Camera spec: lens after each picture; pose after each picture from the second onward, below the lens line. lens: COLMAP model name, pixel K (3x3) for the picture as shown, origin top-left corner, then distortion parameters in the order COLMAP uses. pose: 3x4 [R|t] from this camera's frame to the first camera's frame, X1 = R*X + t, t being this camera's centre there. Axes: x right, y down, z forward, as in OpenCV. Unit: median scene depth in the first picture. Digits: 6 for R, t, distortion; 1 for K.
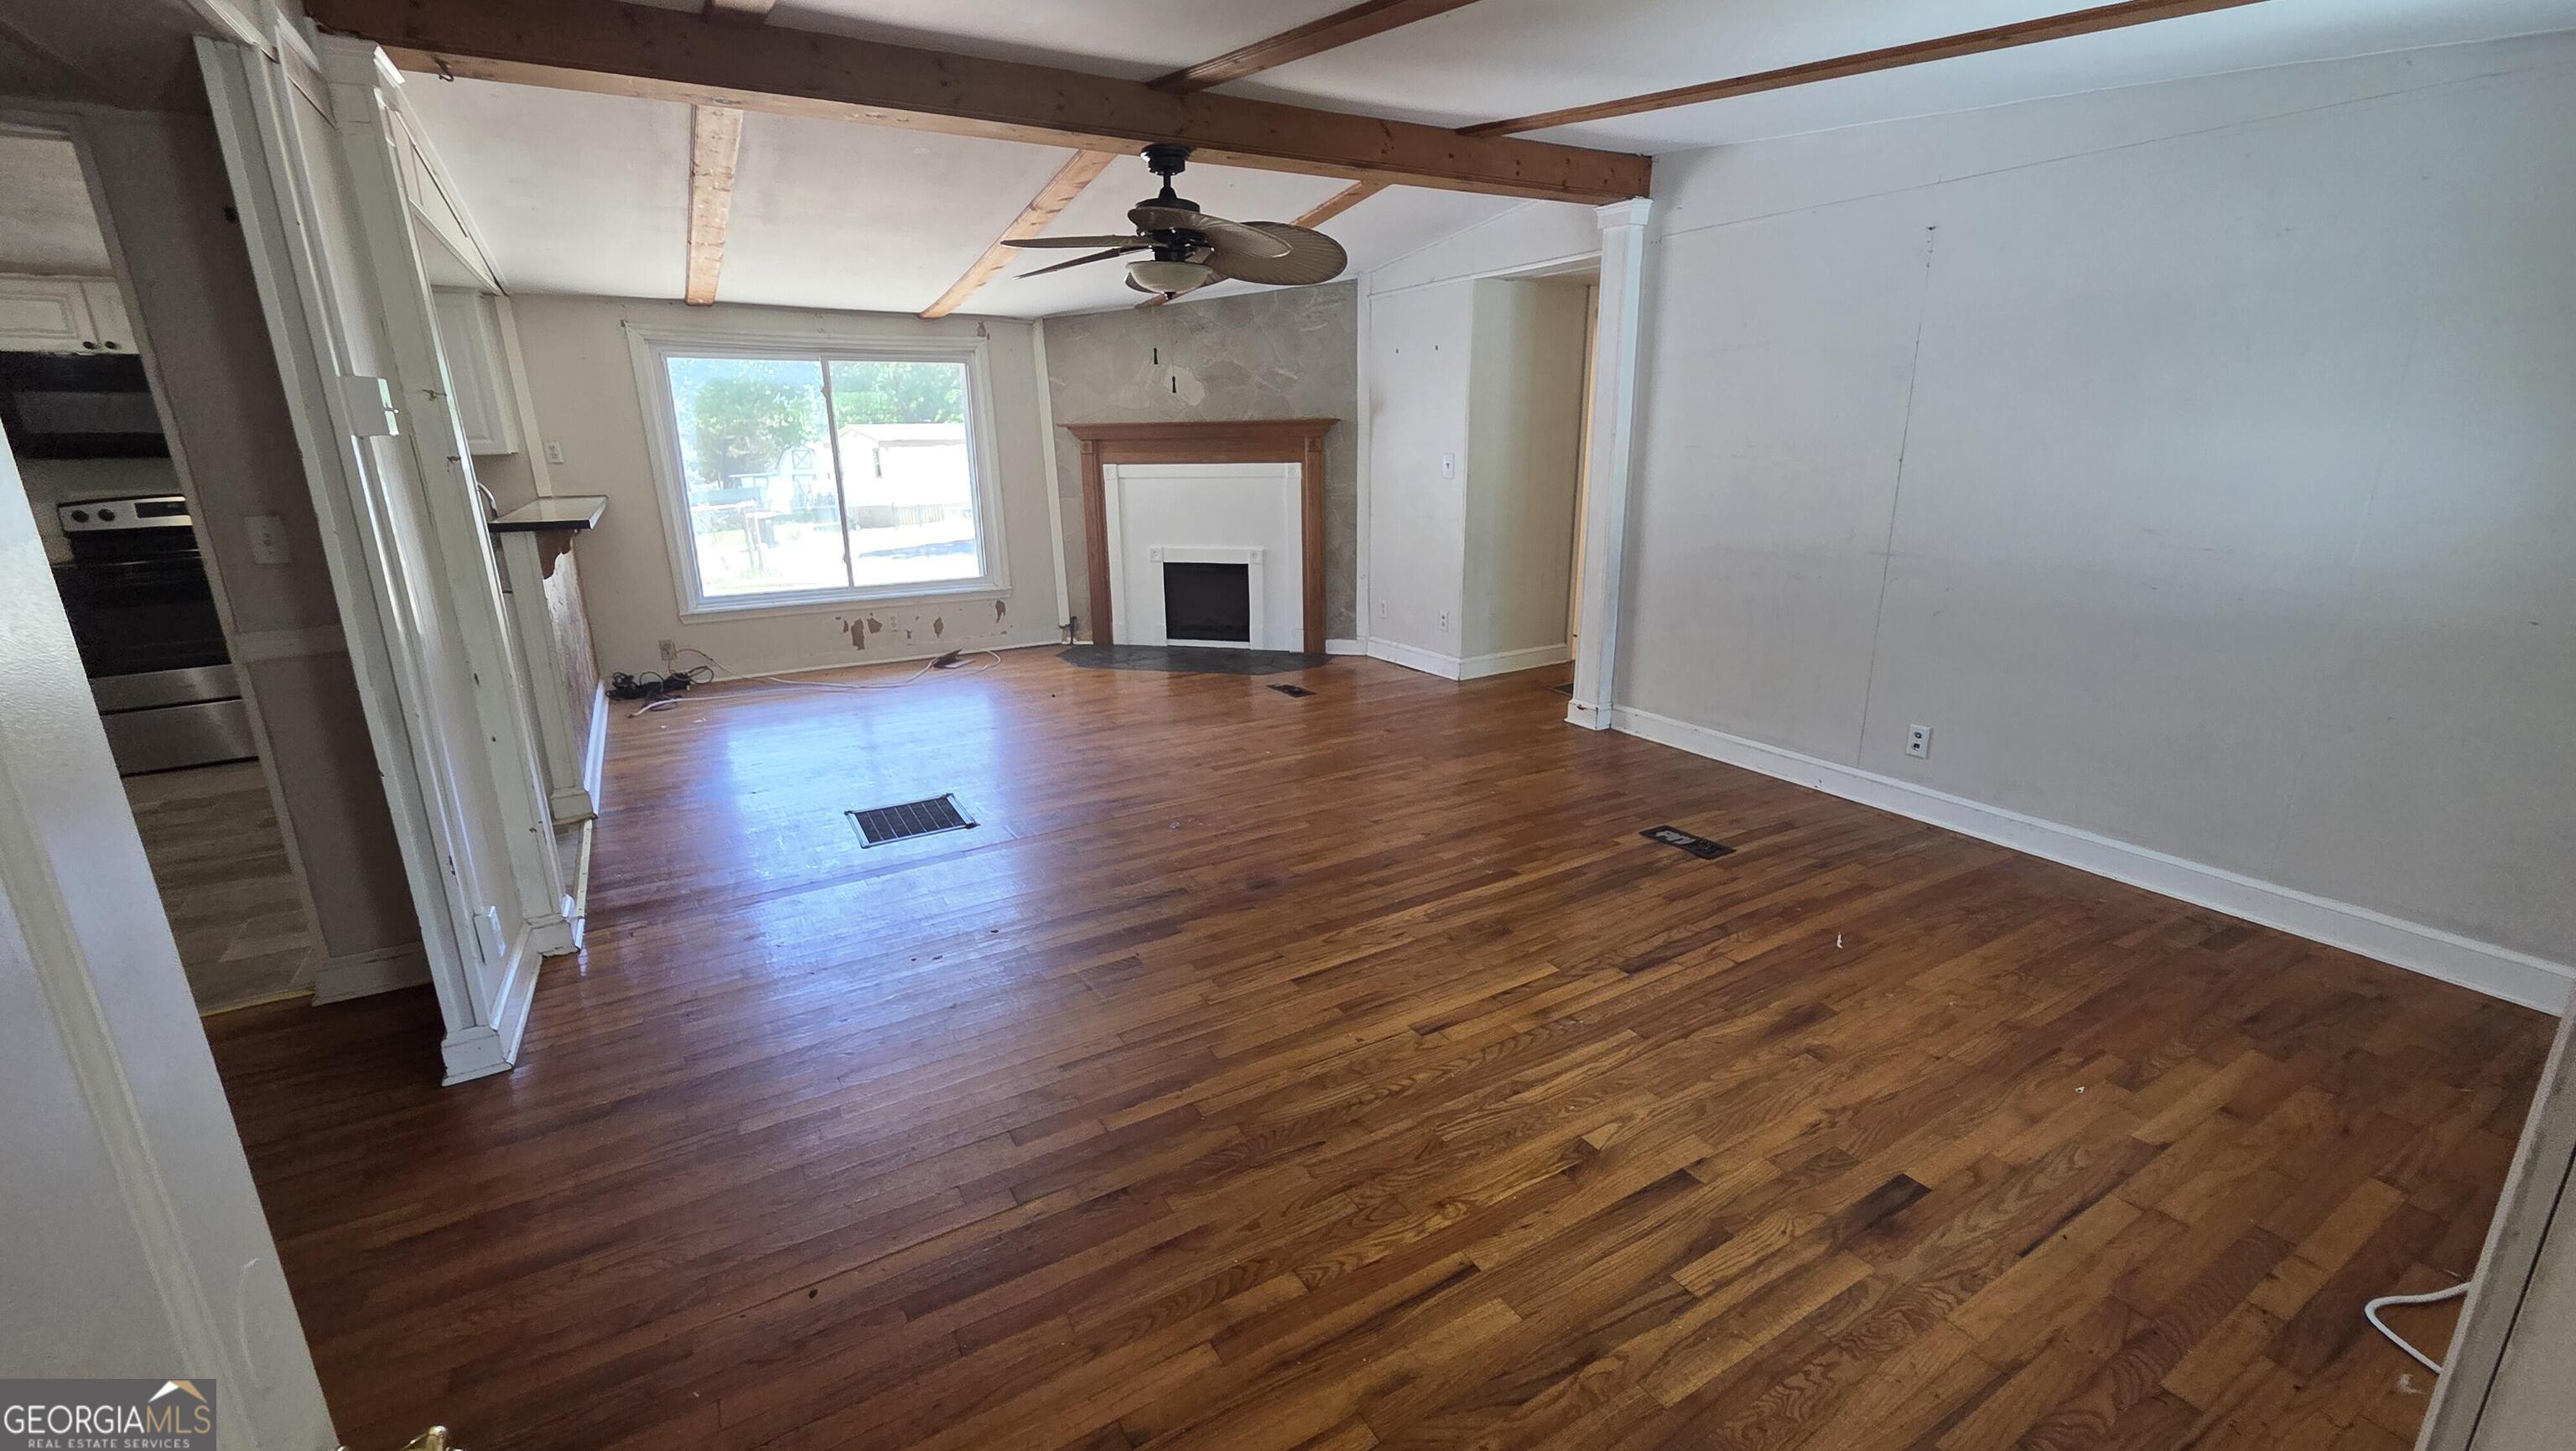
lens RADIAL K [[1054.8, 0, 1274.9], [0, 1054.8, 724.0], [0, 0, 1]] dist [0.005821, -0.003119]
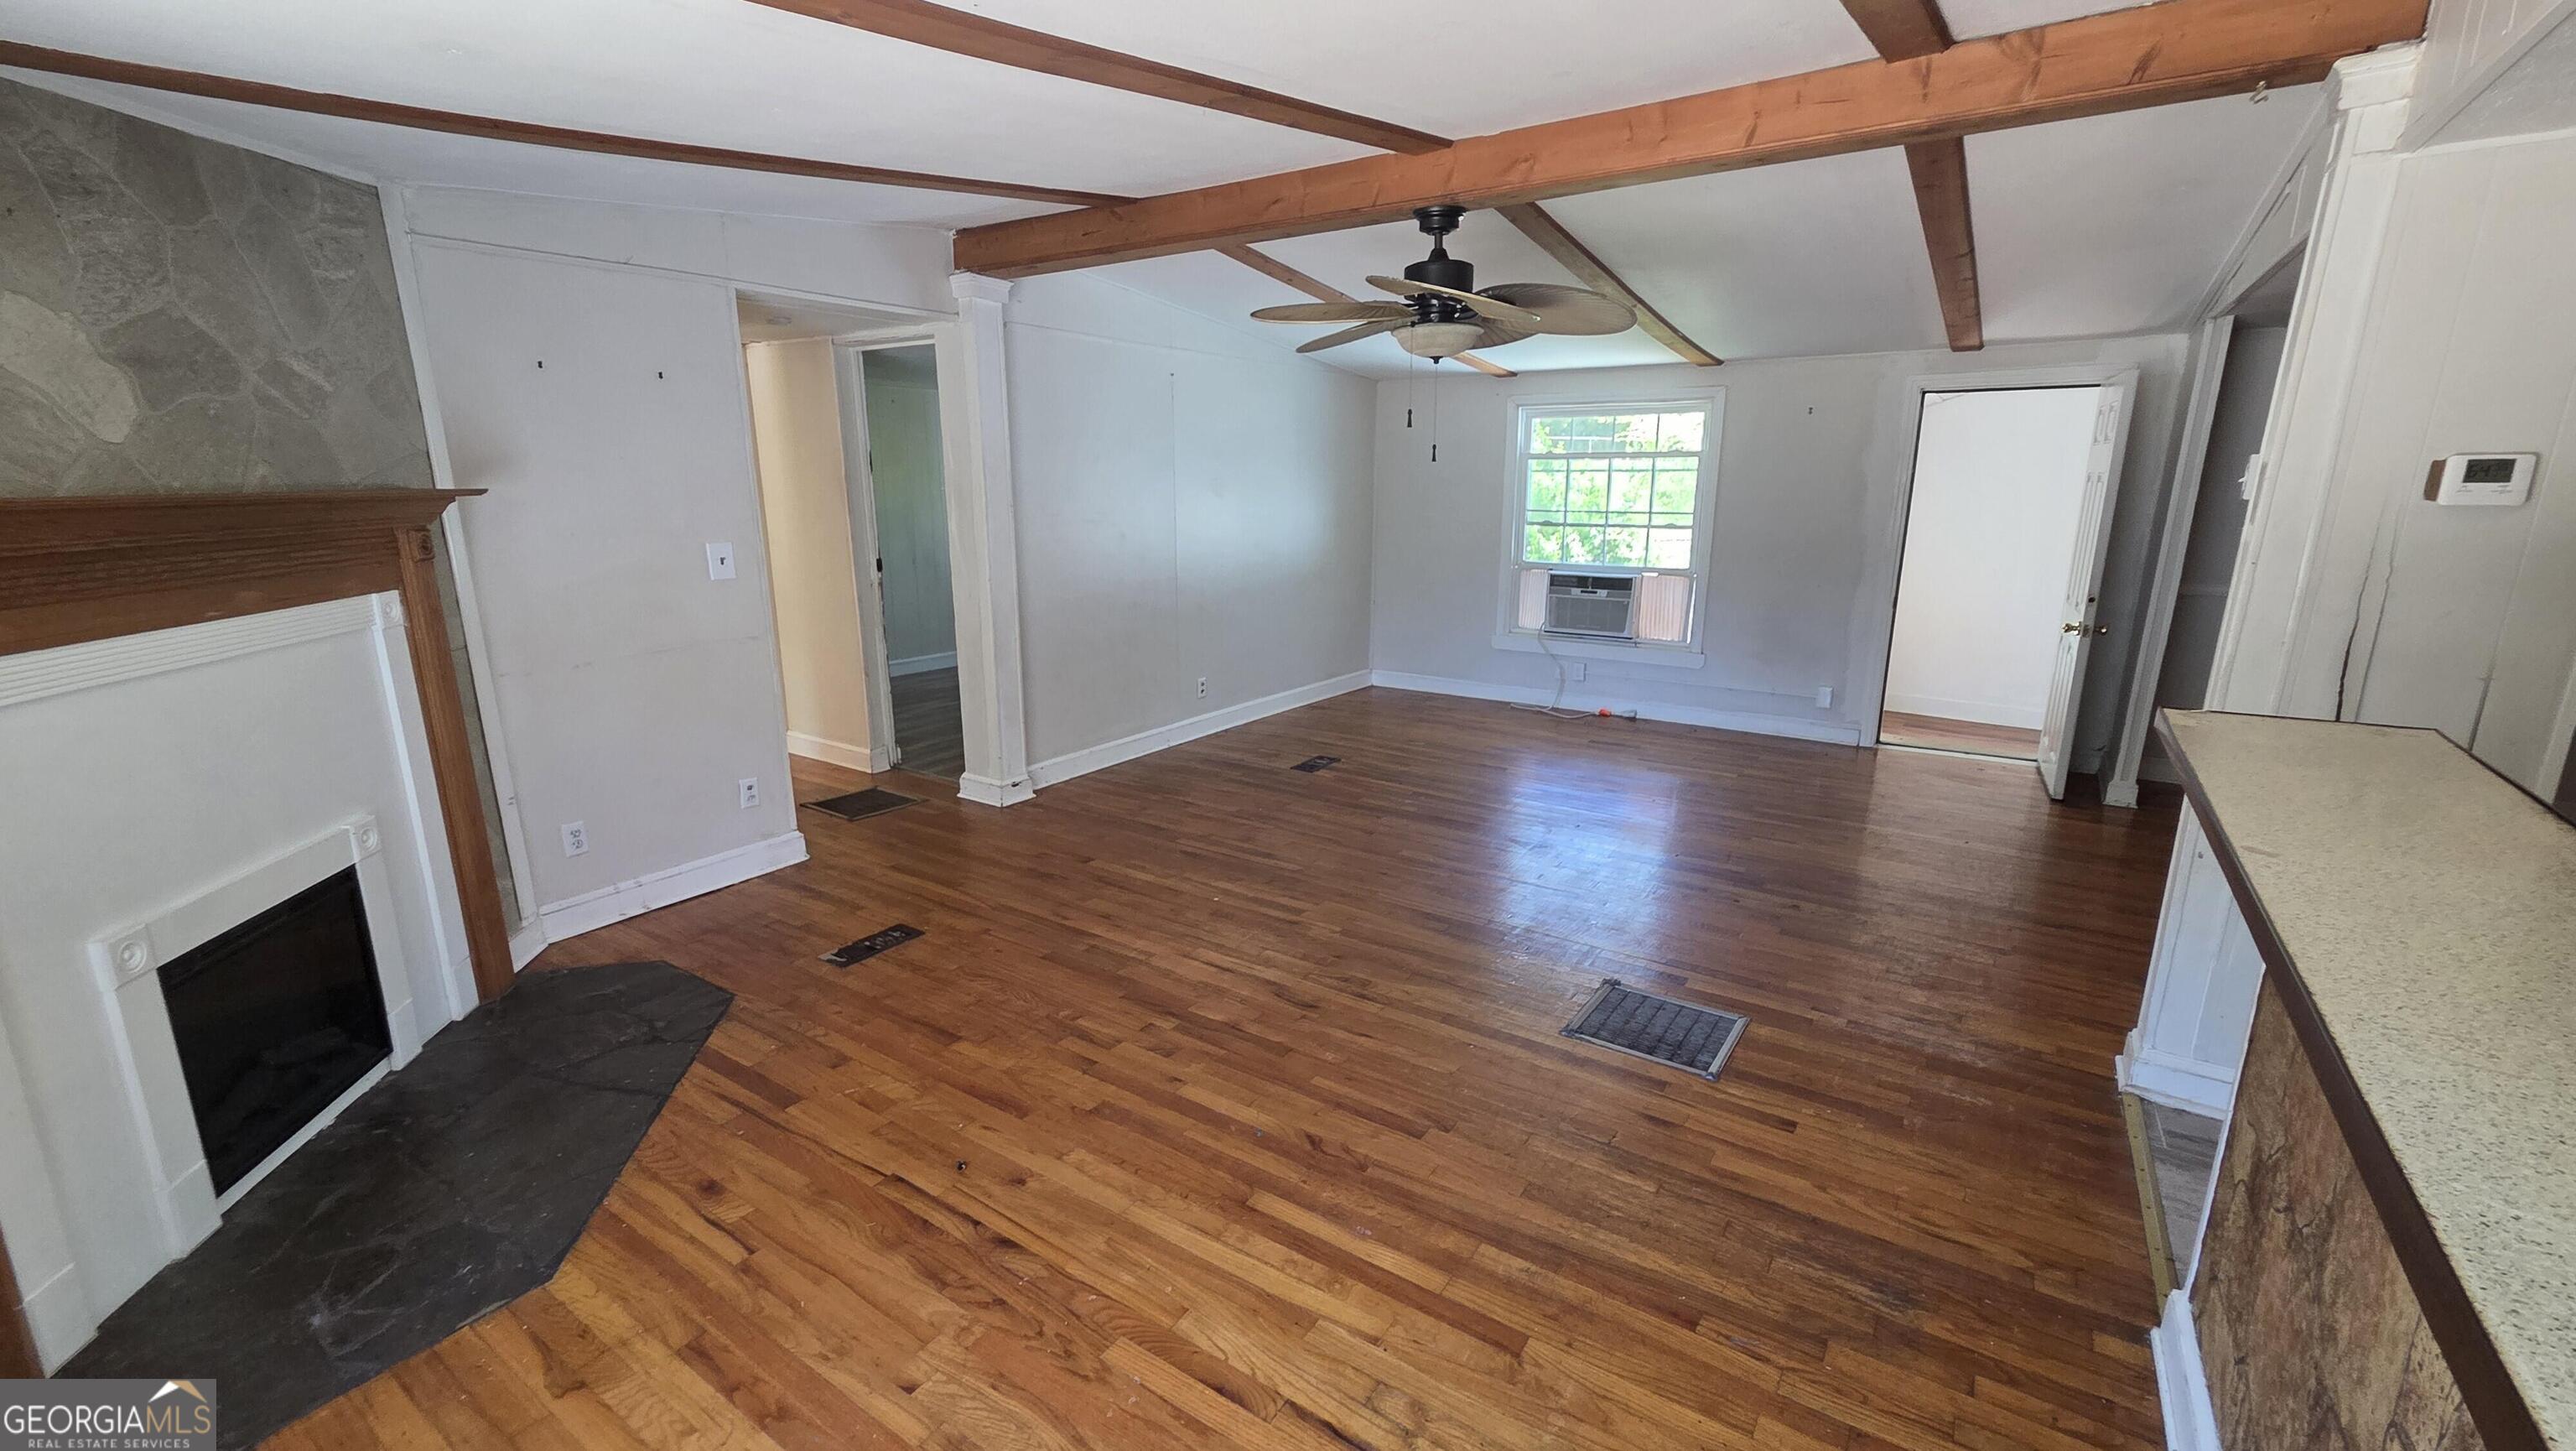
lens RADIAL K [[1054.8, 0, 1281.3], [0, 1054.8, 734.9], [0, 0, 1]] dist [0.005821, -0.003119]
pose [[-0.422538, -0.198863, 0.884260, -0.519374], [0.257080, 0.909266, 0.327331, -0.245019], [-0.869121, 0.365635, -0.333076, 0.863893]]
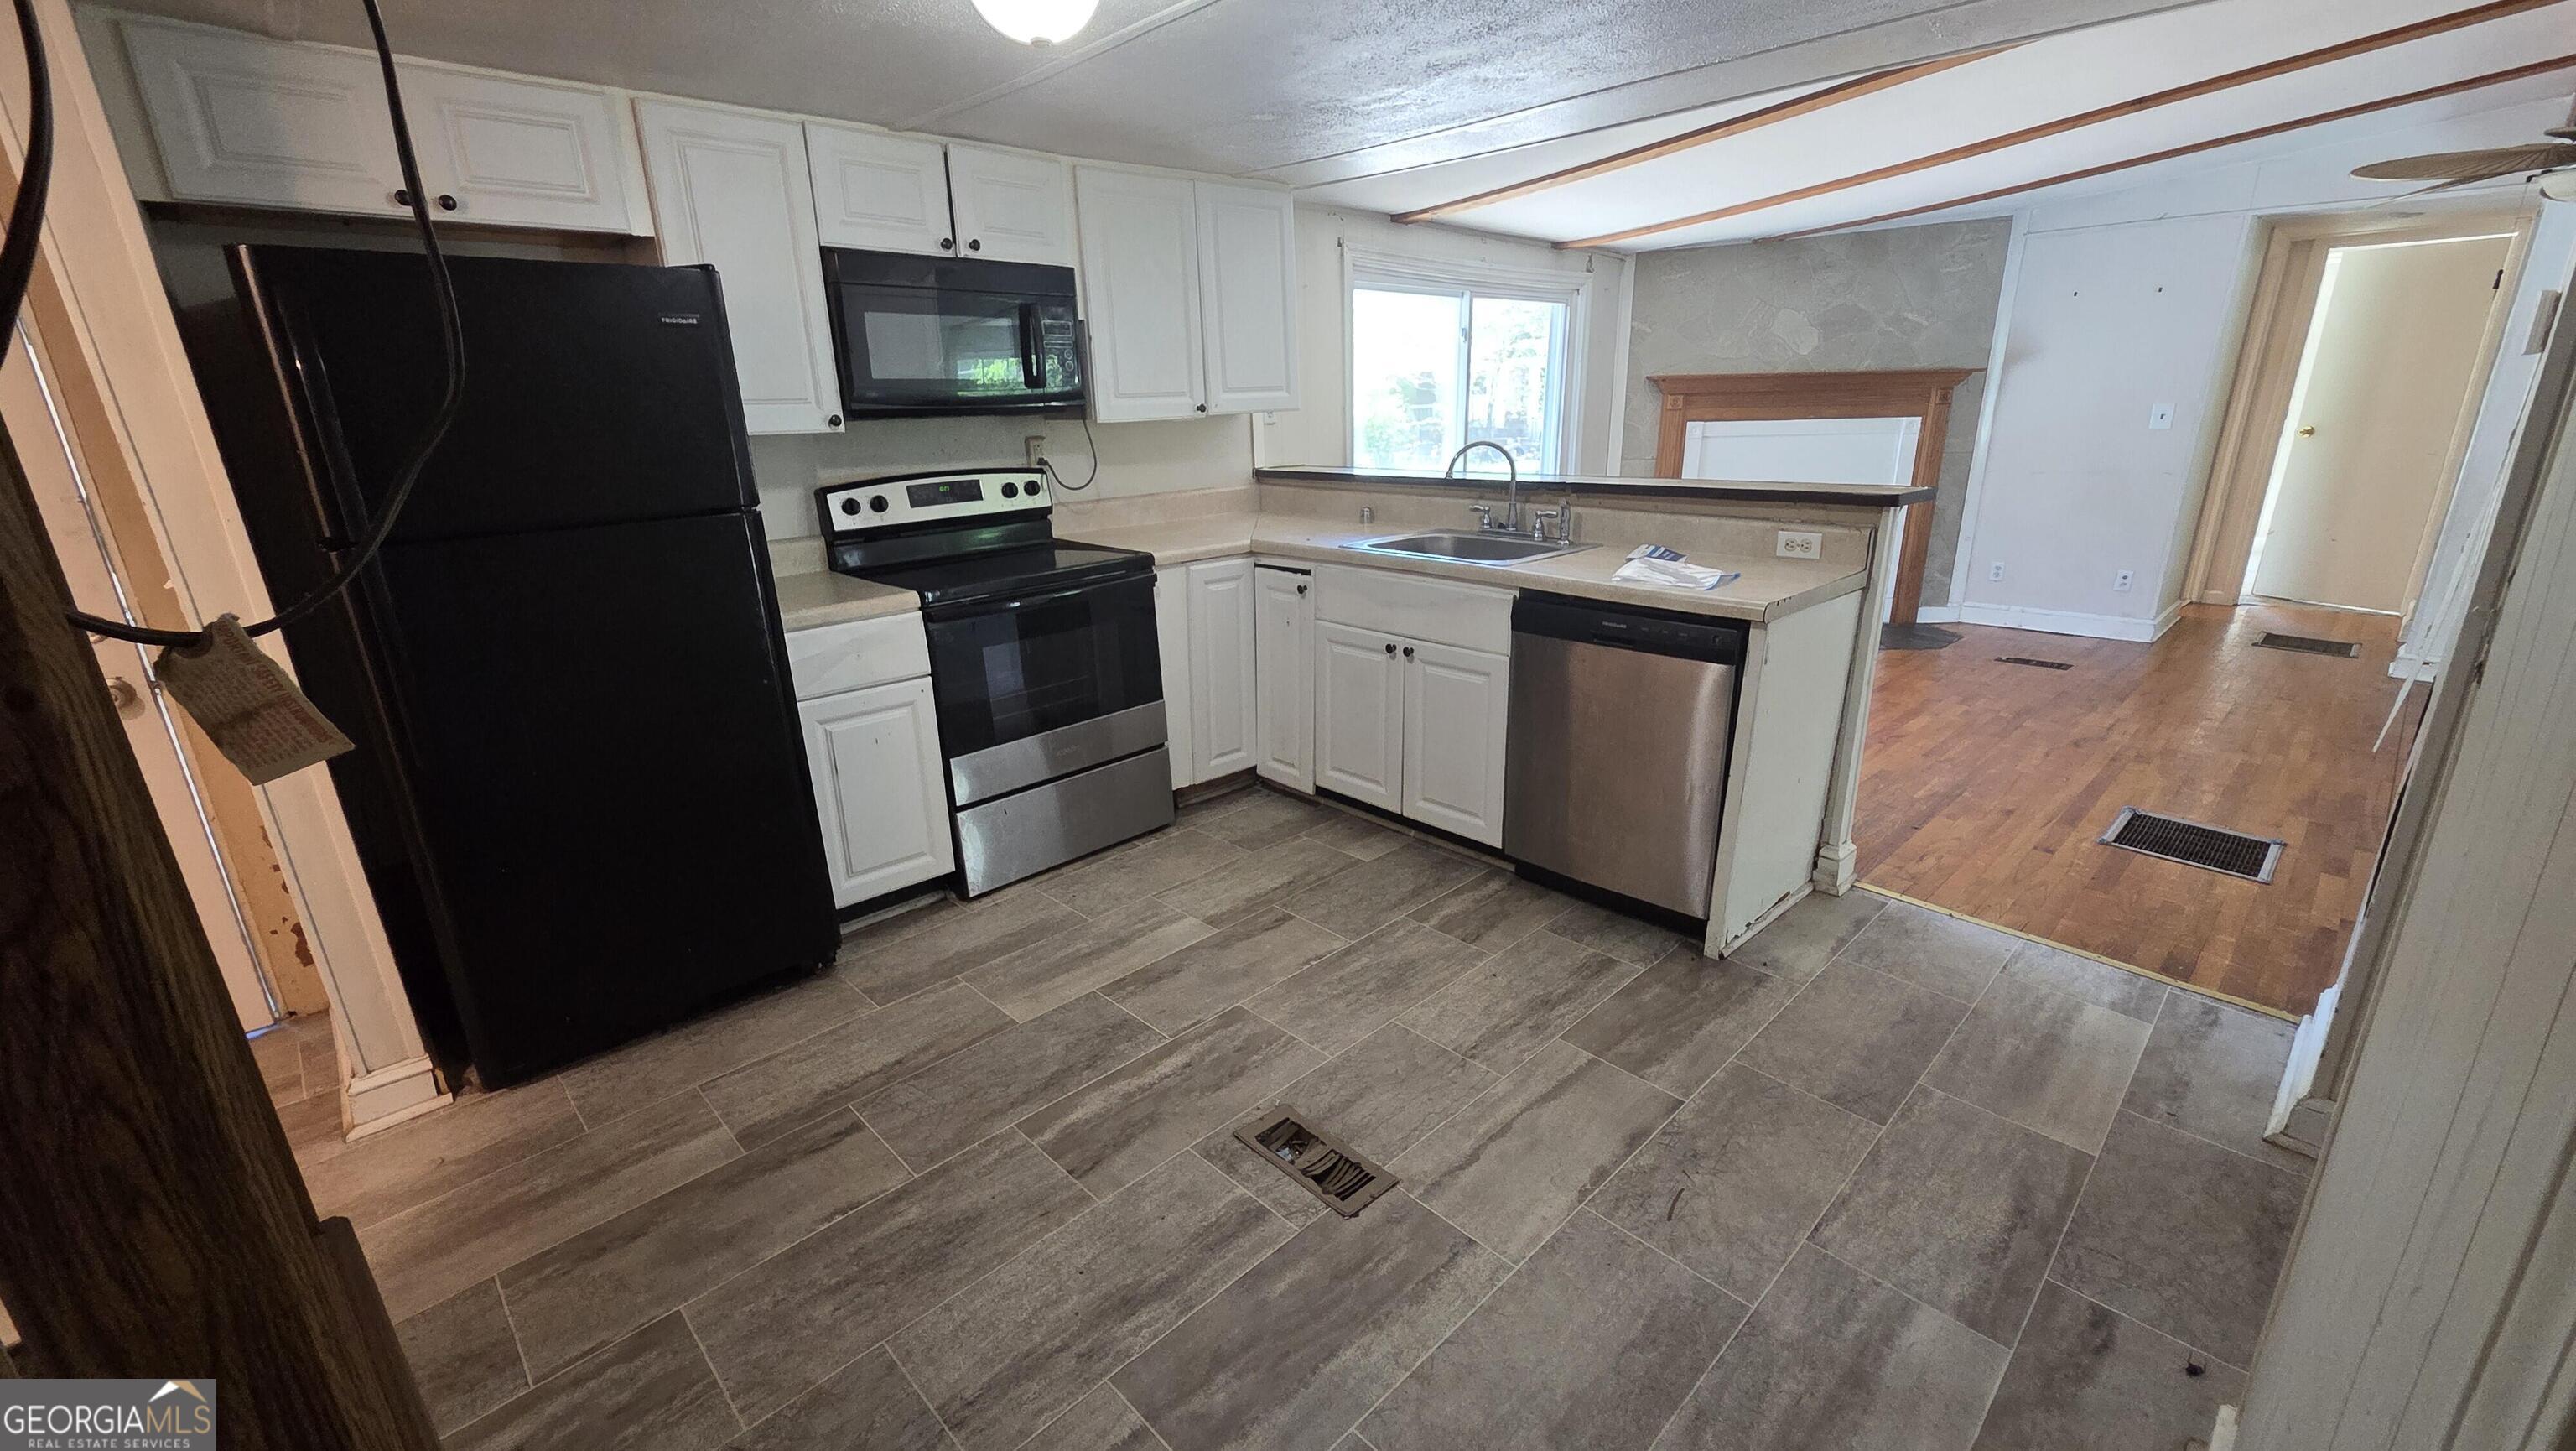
lens RADIAL K [[1054.8, 0, 1268.1], [0, 1054.8, 743.6], [0, 0, 1]] dist [0.005821, -0.003119]
pose [[0.975446, -0.074547, 0.207237, -0.757147], [0.066041, 0.996677, 0.047676, -0.044277], [-0.210103, -0.032819, 0.977128, 0.206993]]
